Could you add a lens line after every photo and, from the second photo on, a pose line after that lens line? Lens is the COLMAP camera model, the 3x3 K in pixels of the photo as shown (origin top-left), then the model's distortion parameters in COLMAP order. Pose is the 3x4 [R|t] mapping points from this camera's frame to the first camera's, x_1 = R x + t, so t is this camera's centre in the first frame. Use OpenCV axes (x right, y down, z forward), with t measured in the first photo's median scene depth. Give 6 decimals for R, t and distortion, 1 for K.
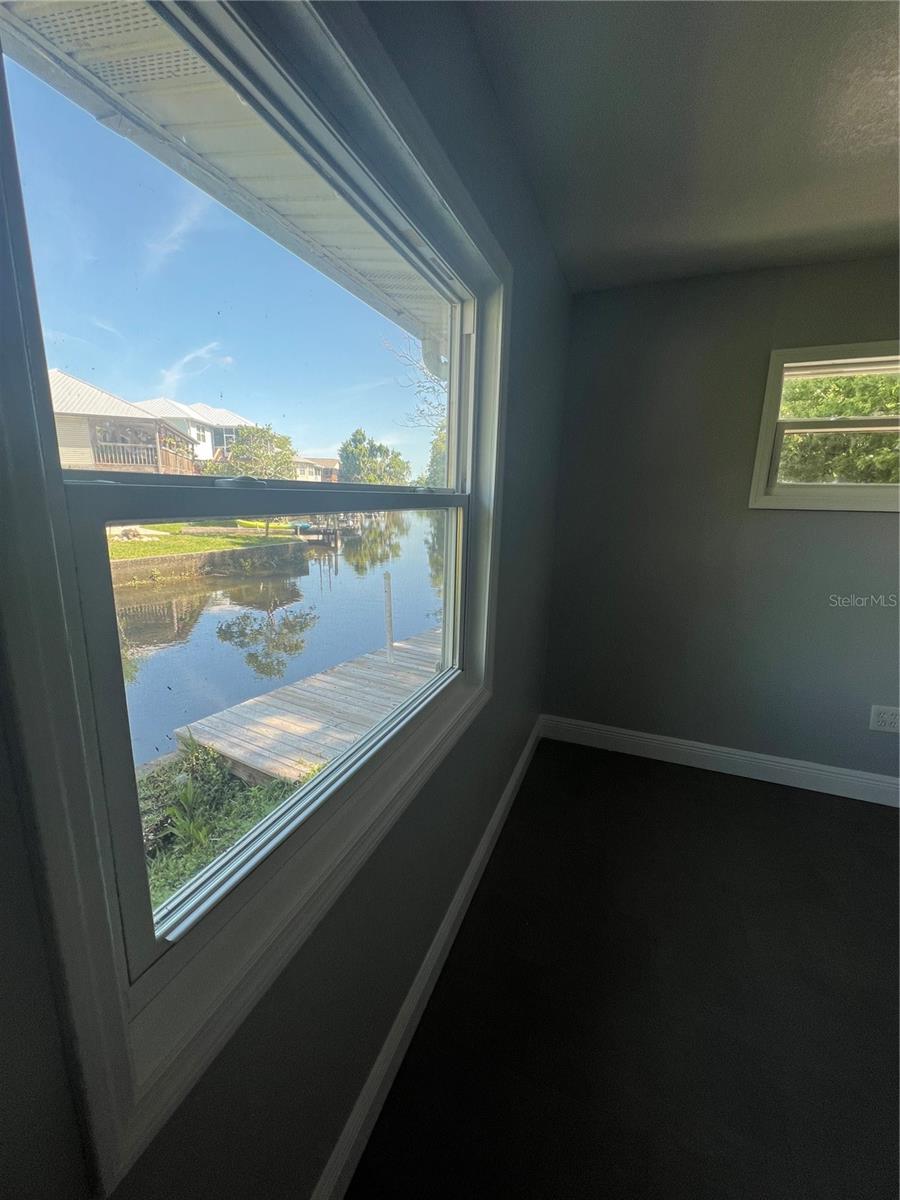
lens RADIAL K [[480.8, 0, 452.5], [0, 480.8, 598.3], [0, 0, 1]] dist [-0.001332, -0.000268]
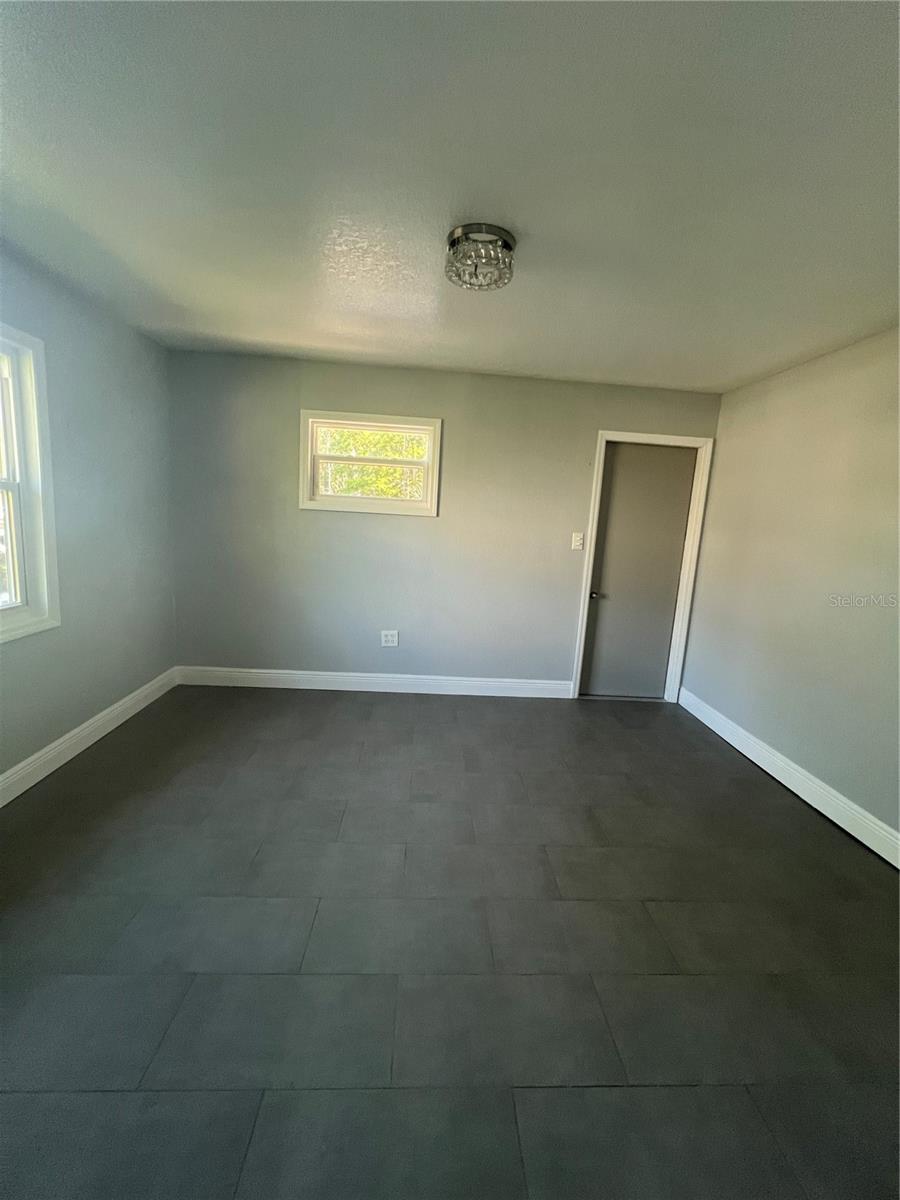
lens RADIAL K [[481.7, 0, 453.8], [0, 481.7, 599.6], [0, 0, 1]] dist [-0.003962, -0.000230]
pose [[0.907254, -0.034113, 0.419197, 0.411505], [0.046727, 0.998710, -0.019859, 0.158967], [-0.417978, 0.037604, 0.907678, -0.598633]]
